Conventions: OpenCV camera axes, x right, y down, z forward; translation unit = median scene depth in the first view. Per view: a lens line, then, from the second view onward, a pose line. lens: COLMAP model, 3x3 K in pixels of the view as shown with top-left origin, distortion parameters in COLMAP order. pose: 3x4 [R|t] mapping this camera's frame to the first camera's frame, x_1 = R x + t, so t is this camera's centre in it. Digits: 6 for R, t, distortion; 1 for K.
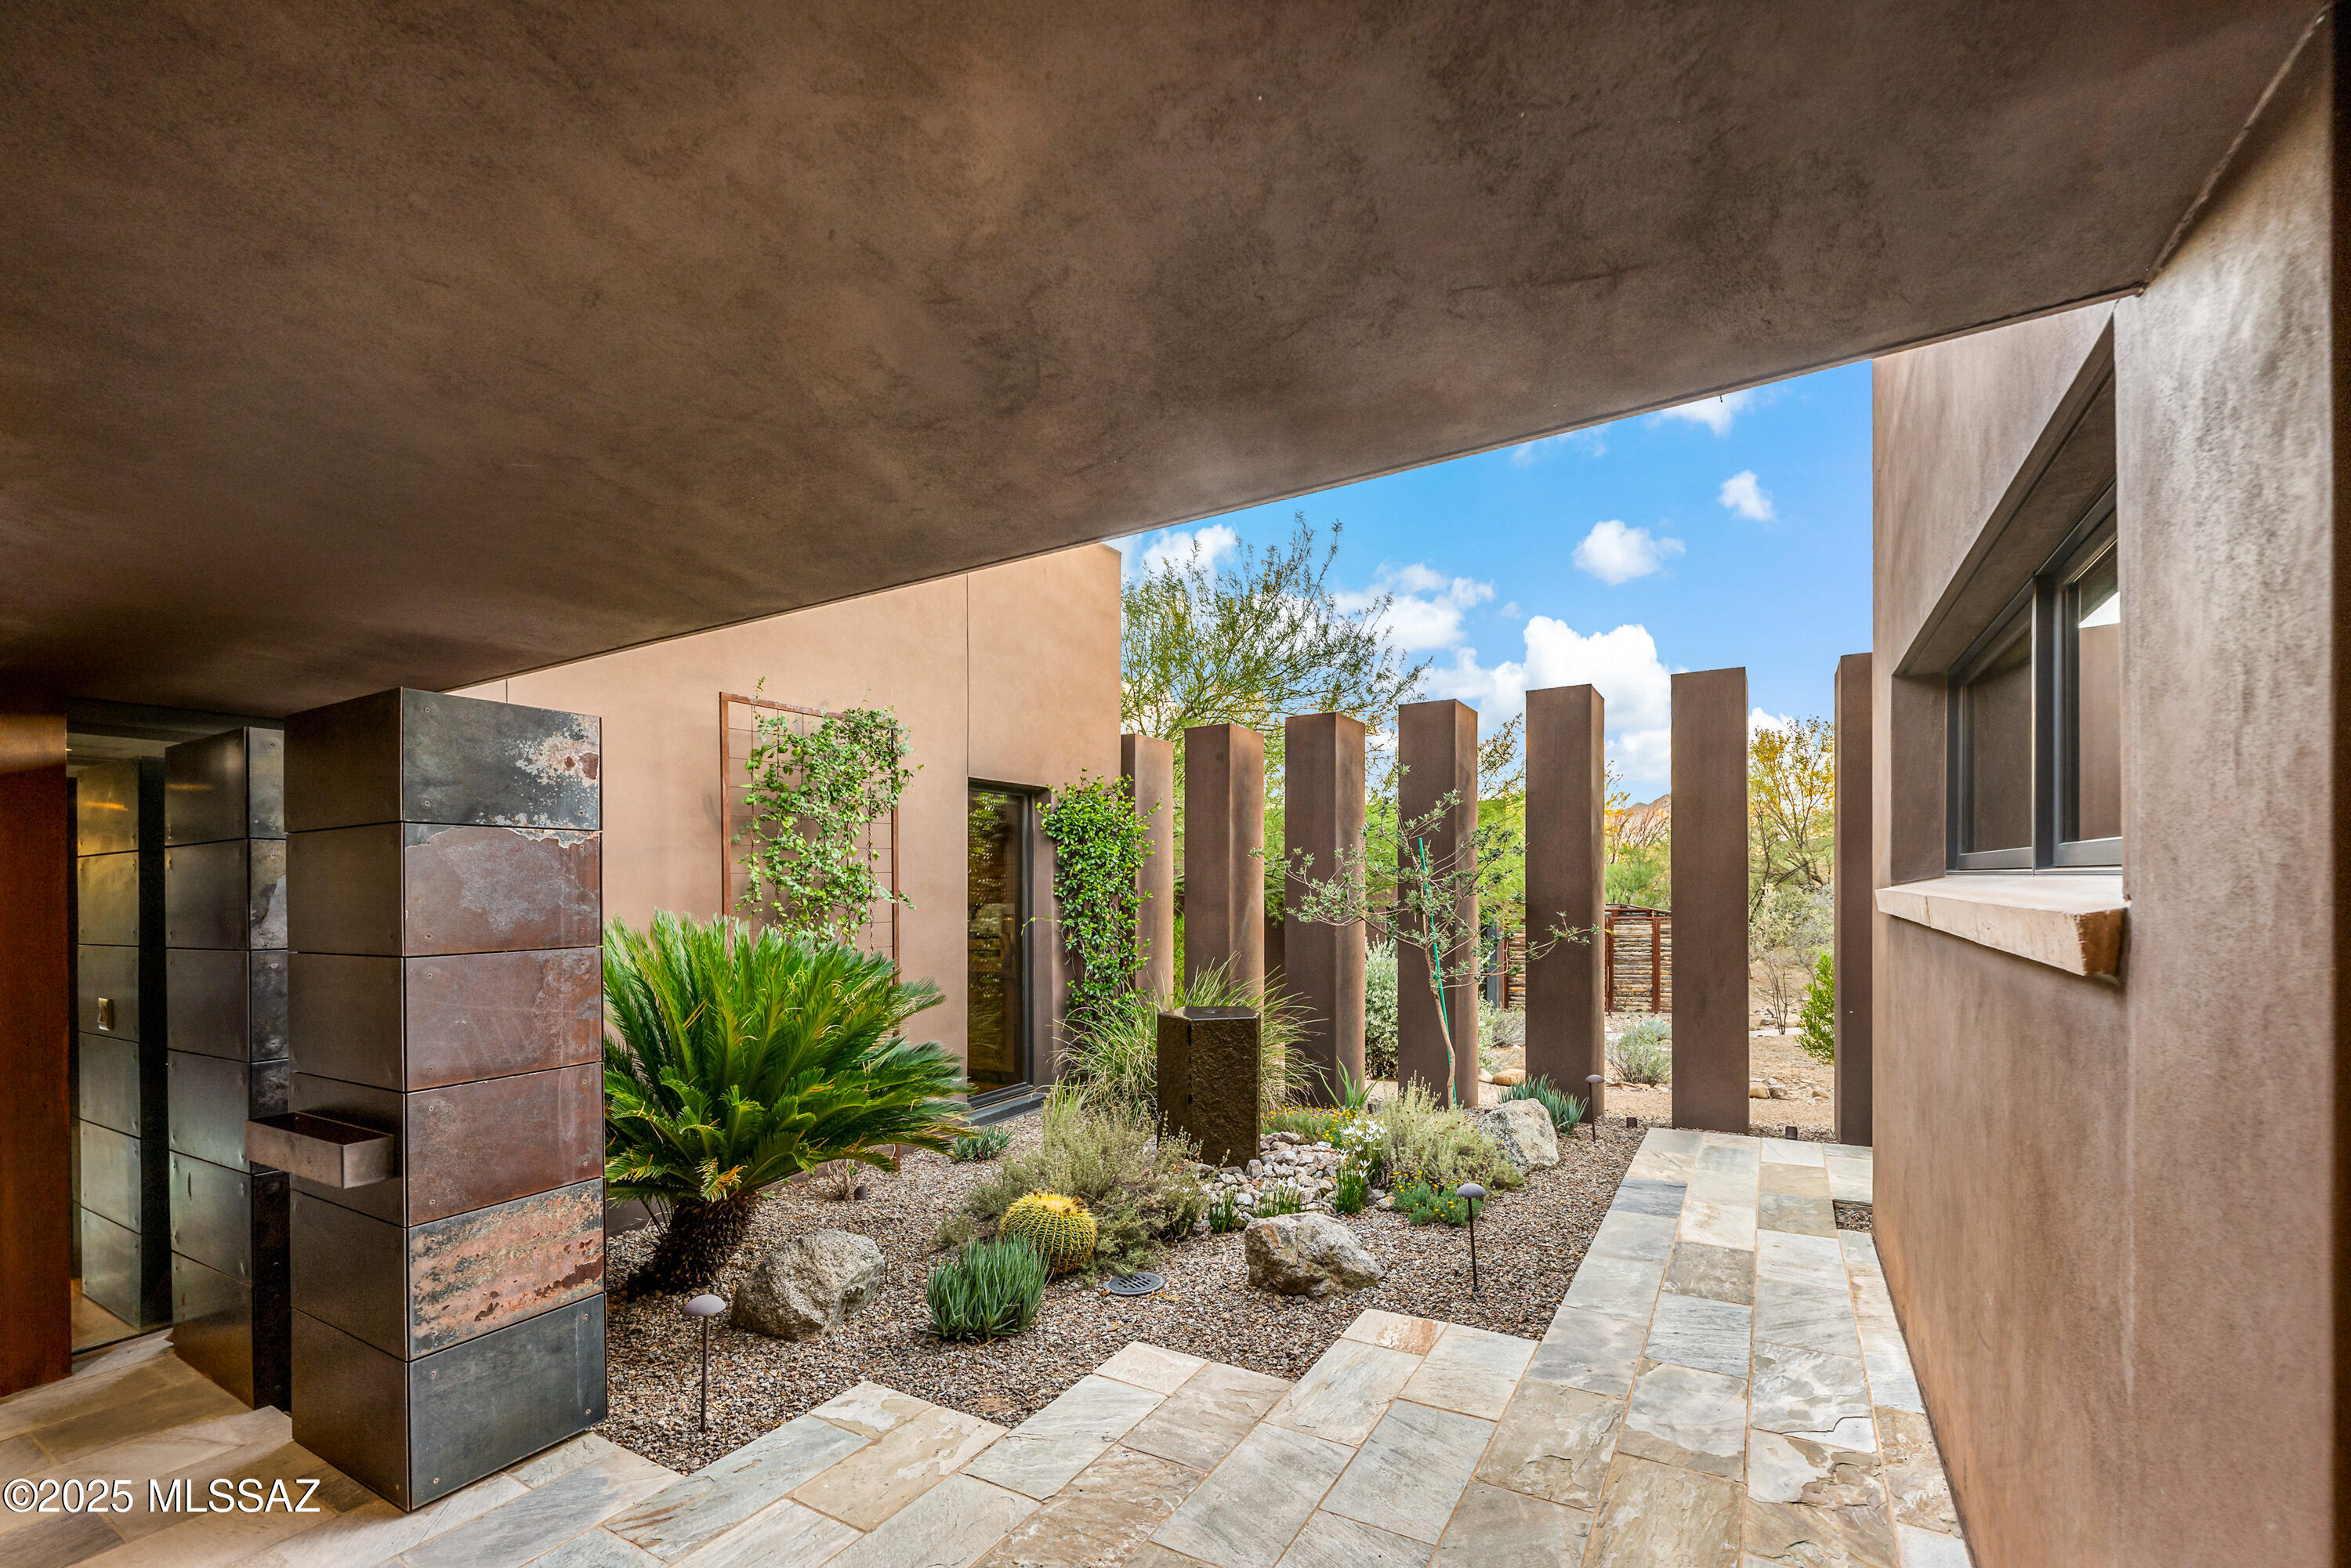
lens RADIAL K [[943.9, 0, 1131.7], [0, 943.9, 902.7], [0, 0, 1]] dist [-0.001818, -0.000232]
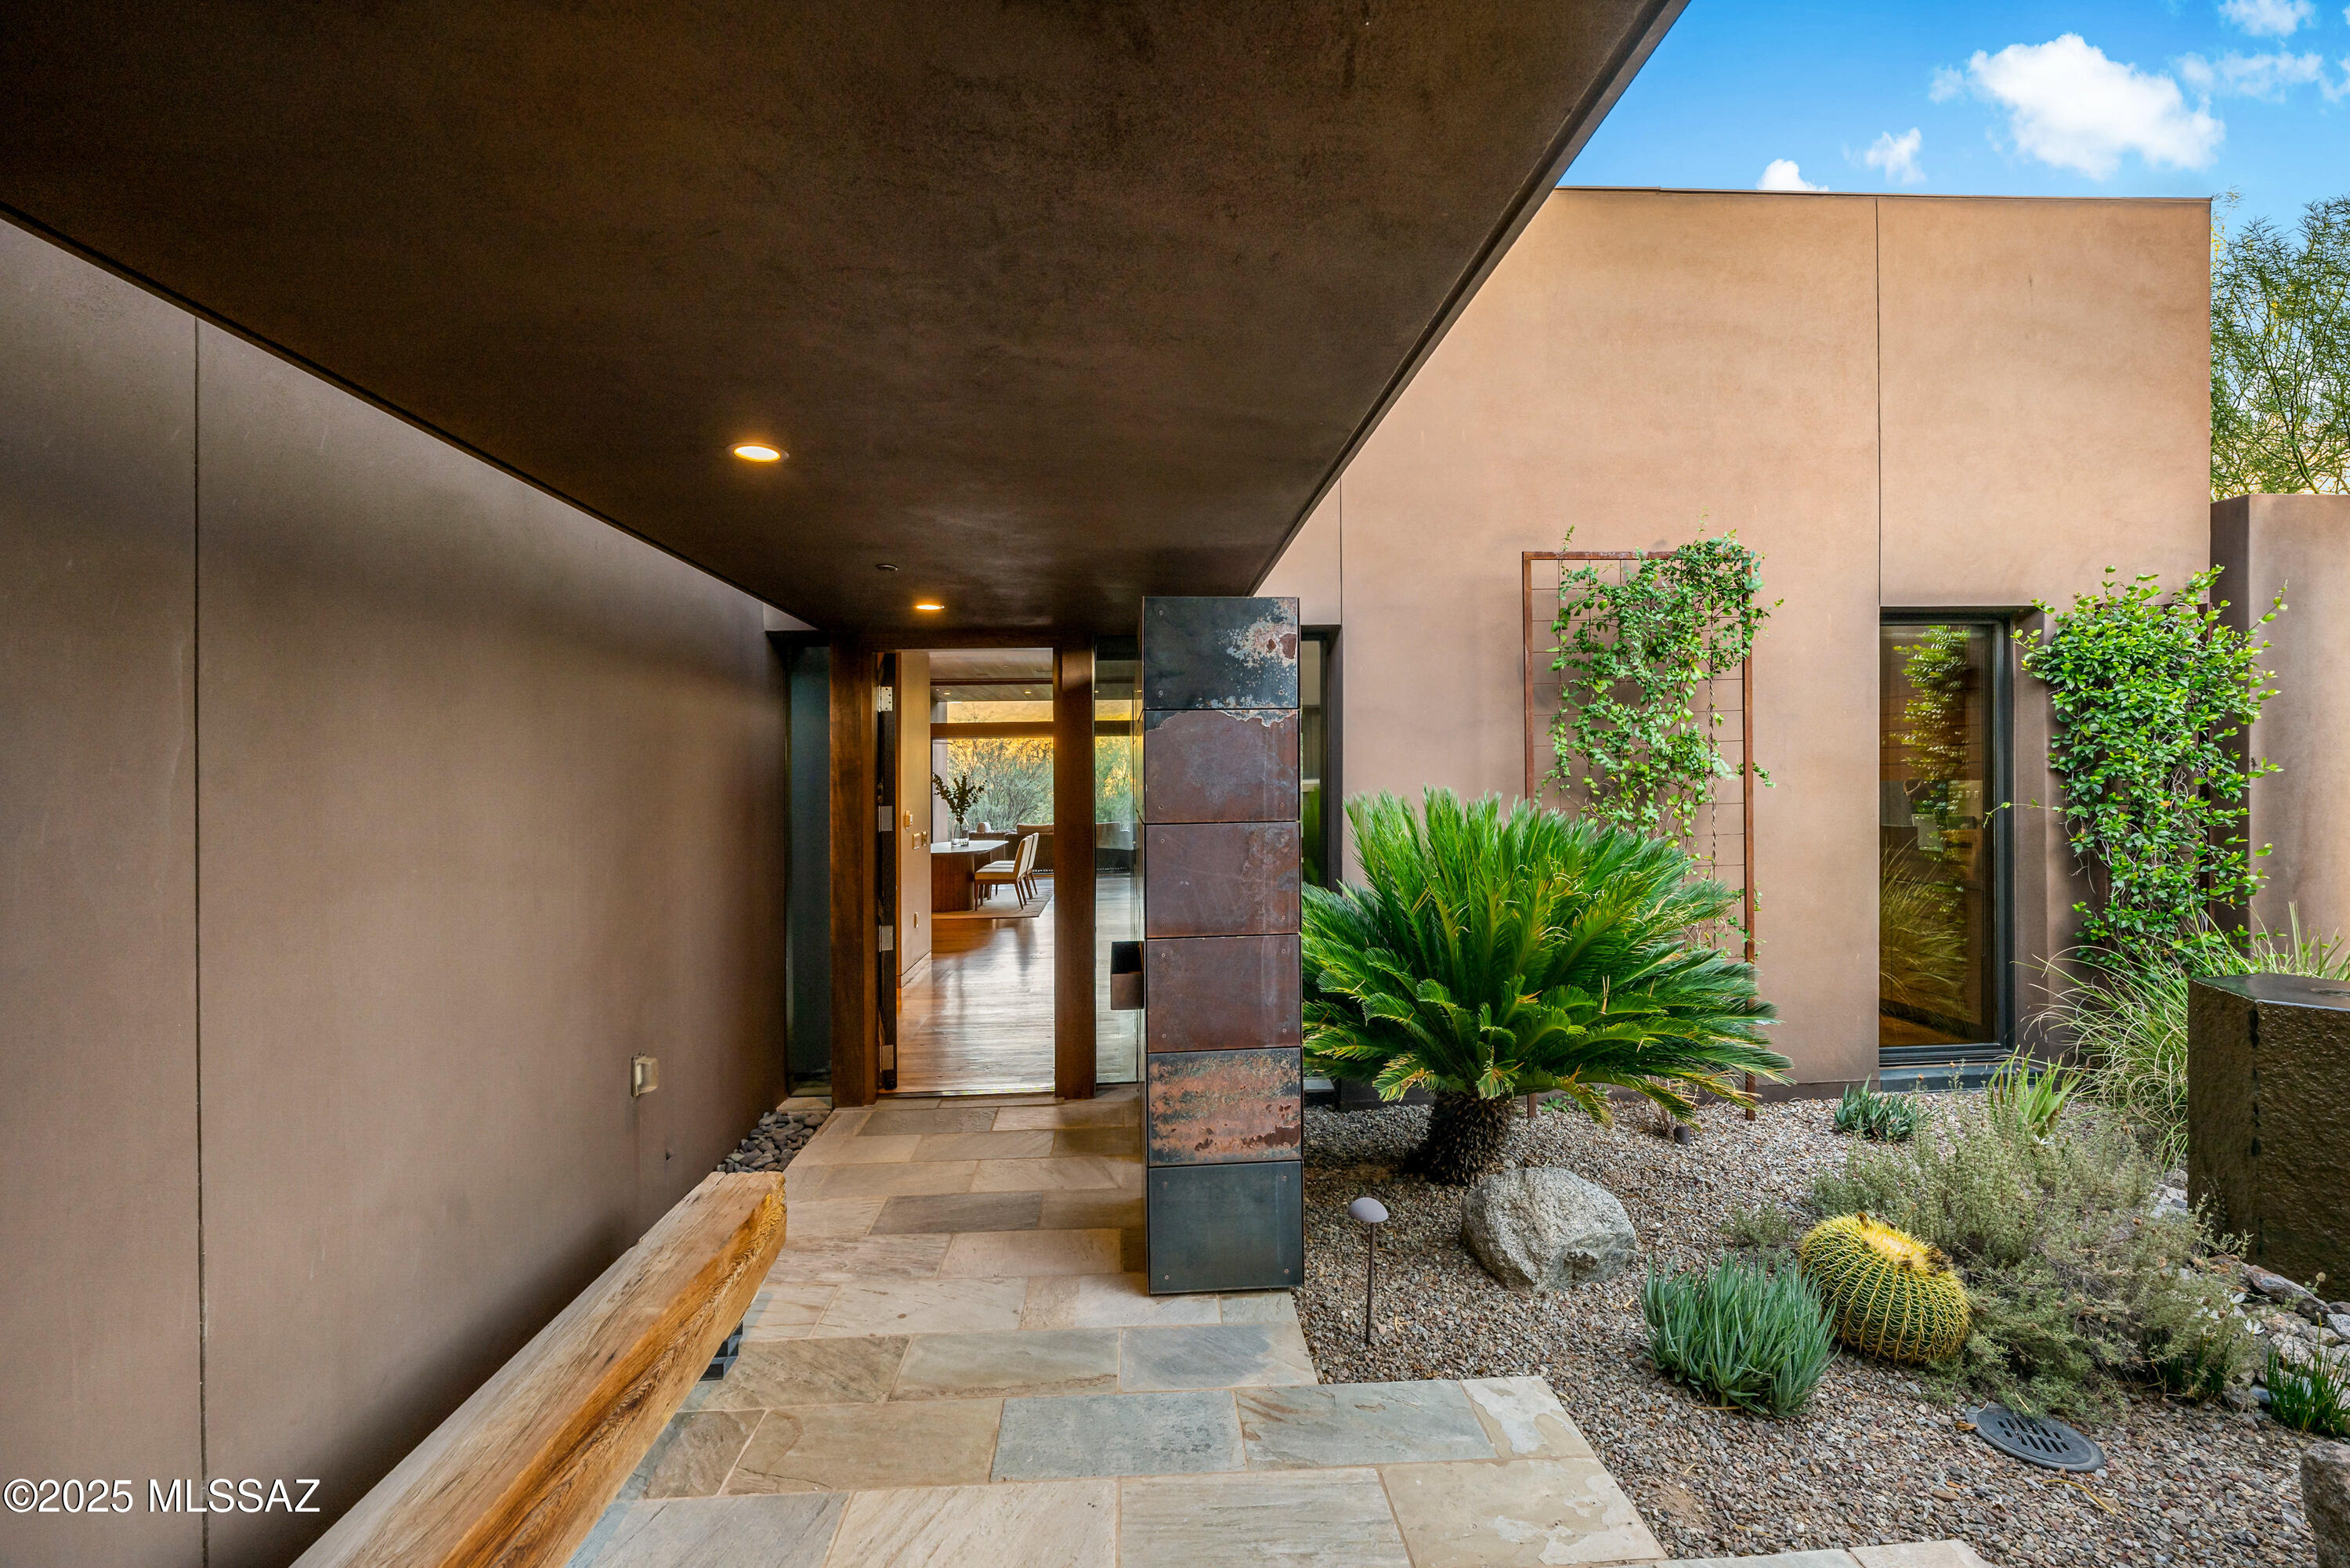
lens RADIAL K [[955.0, 0, 1185.6], [0, 955.0, 772.7], [0, 0, 1]] dist [0.001456, -0.000135]
pose [[0.609003, 0.000904, -0.793167, 0.154963], [-0.003603, 0.999992, -0.001626, -0.003627], [0.793160, 0.003848, 0.609001, 0.227891]]
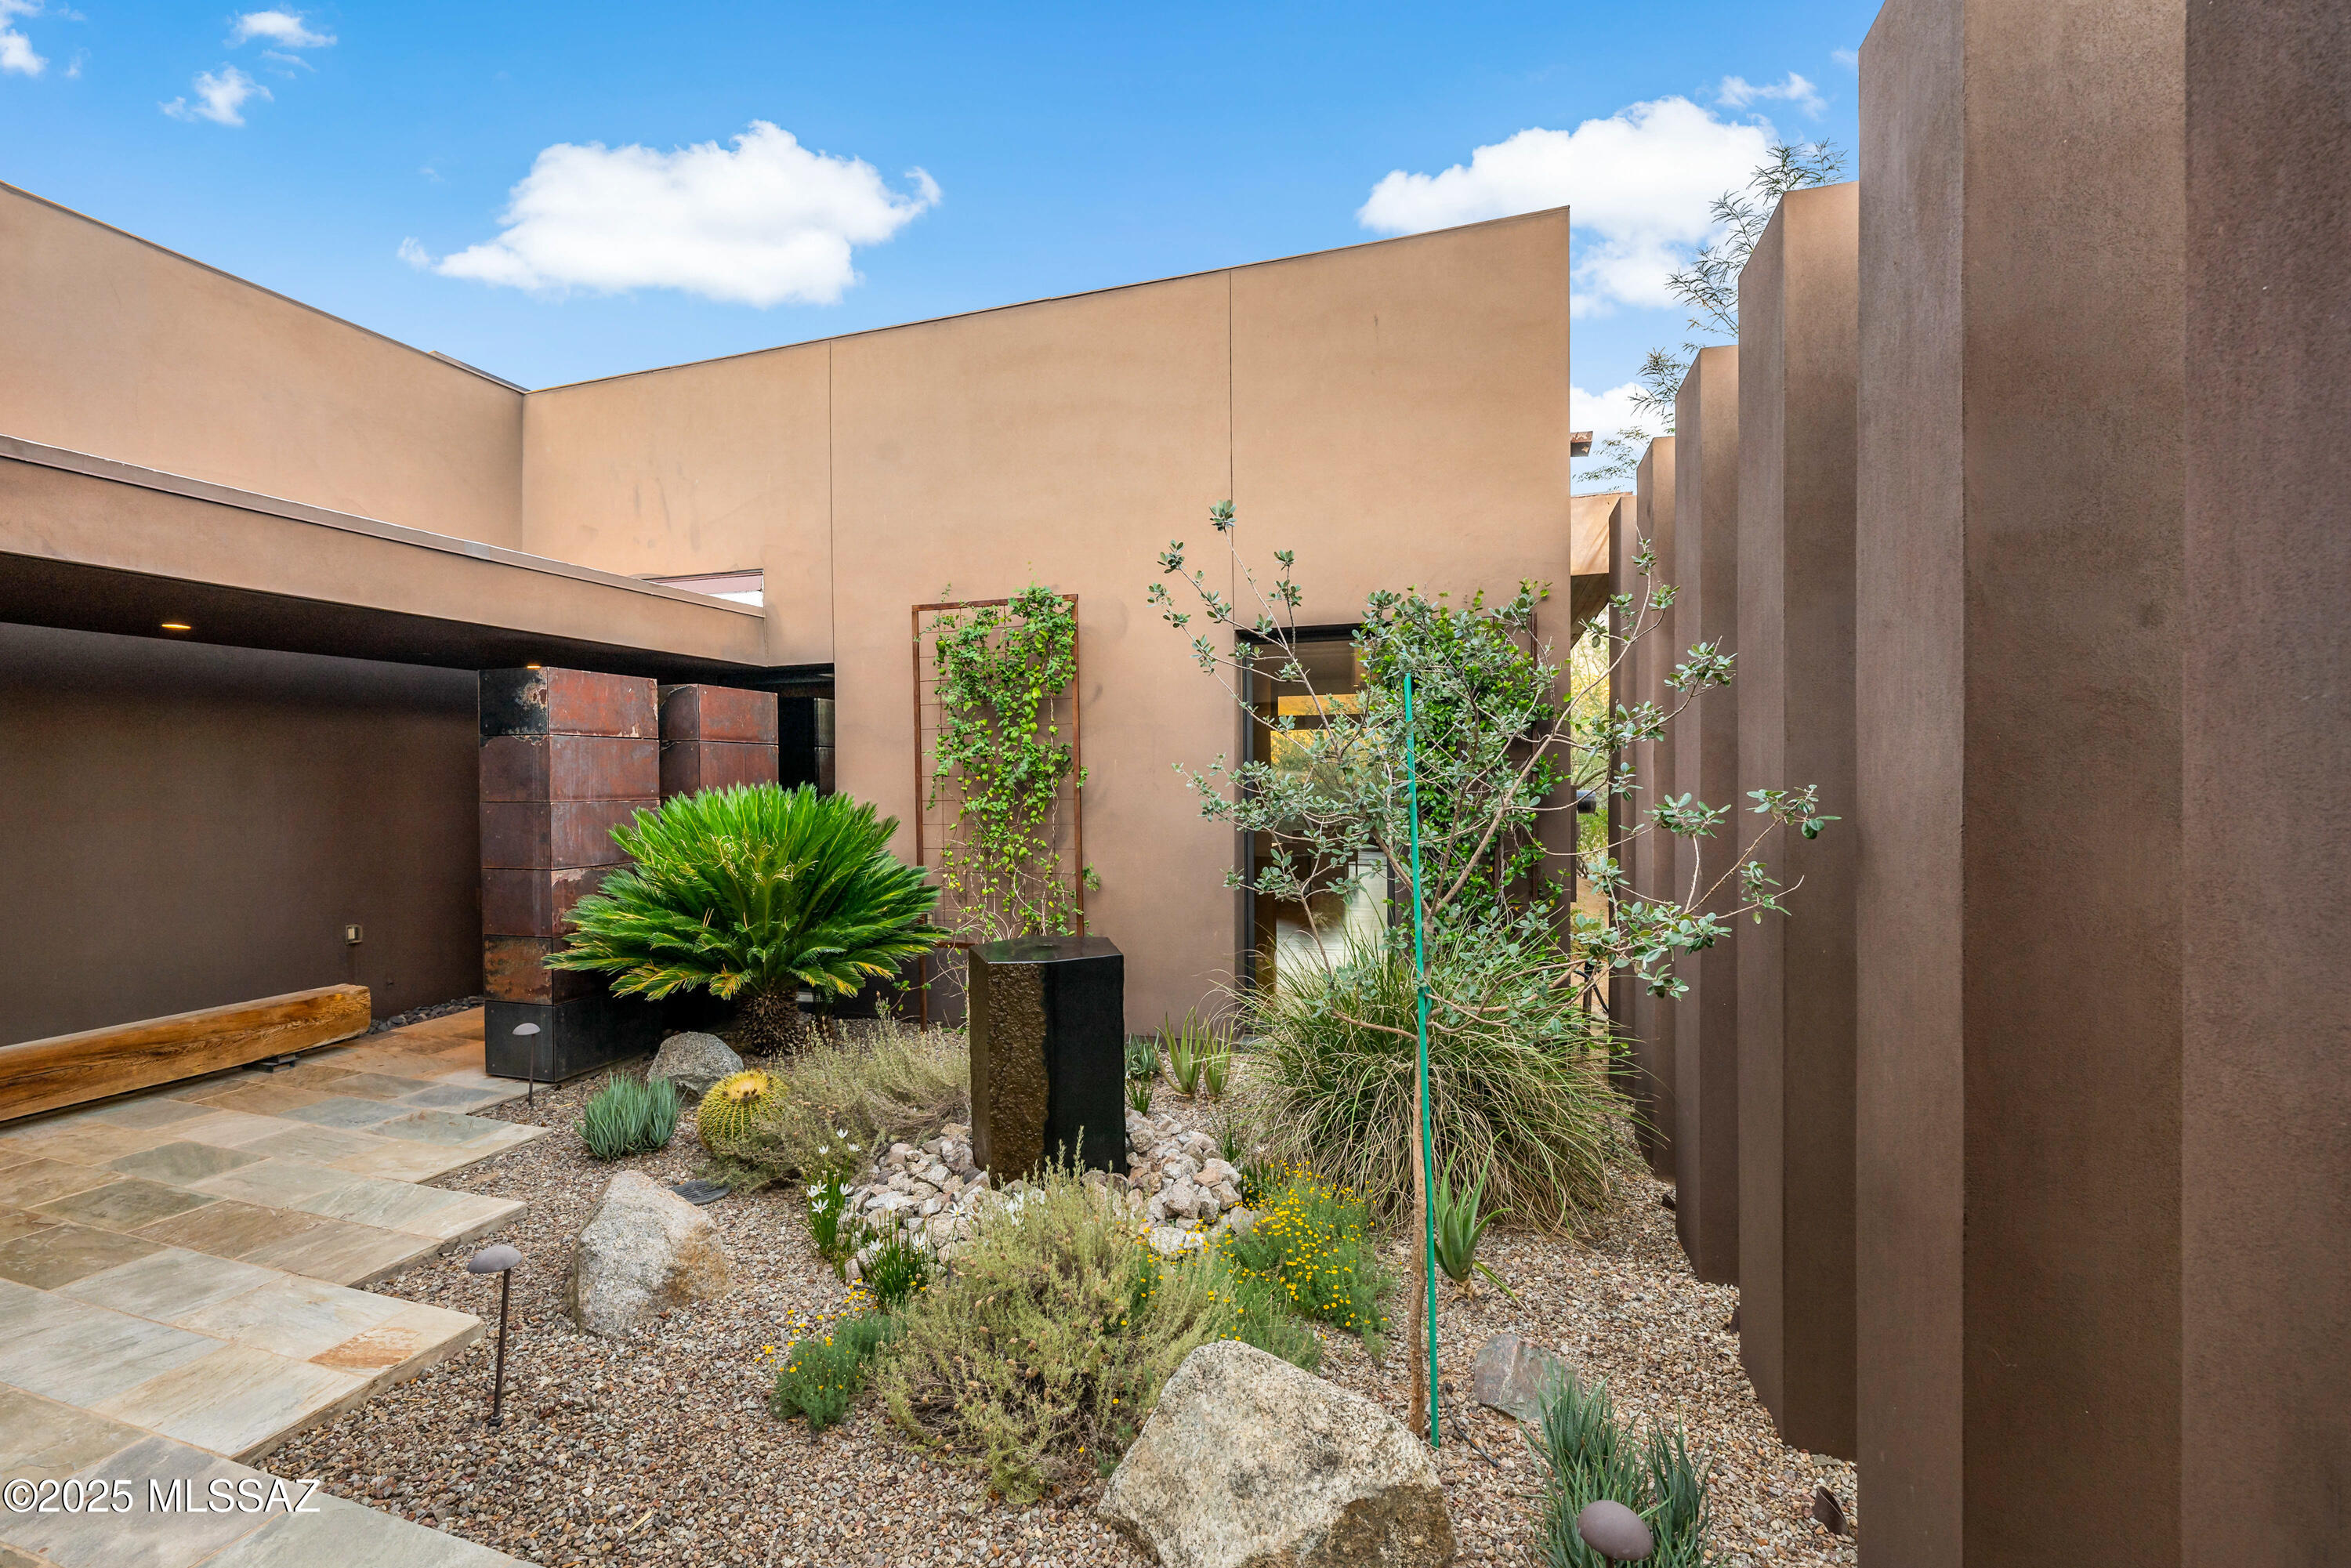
lens RADIAL K [[955.5, 0, 1190.8], [0, 955.5, 781.4], [0, 0, 1]] dist [0.001456, -0.000135]
pose [[0.261624, 0.003750, -0.965163, 1.203757], [-0.002173, 0.999992, 0.003296, 0.001513], [0.965168, 0.001235, 0.261630, 1.427190]]
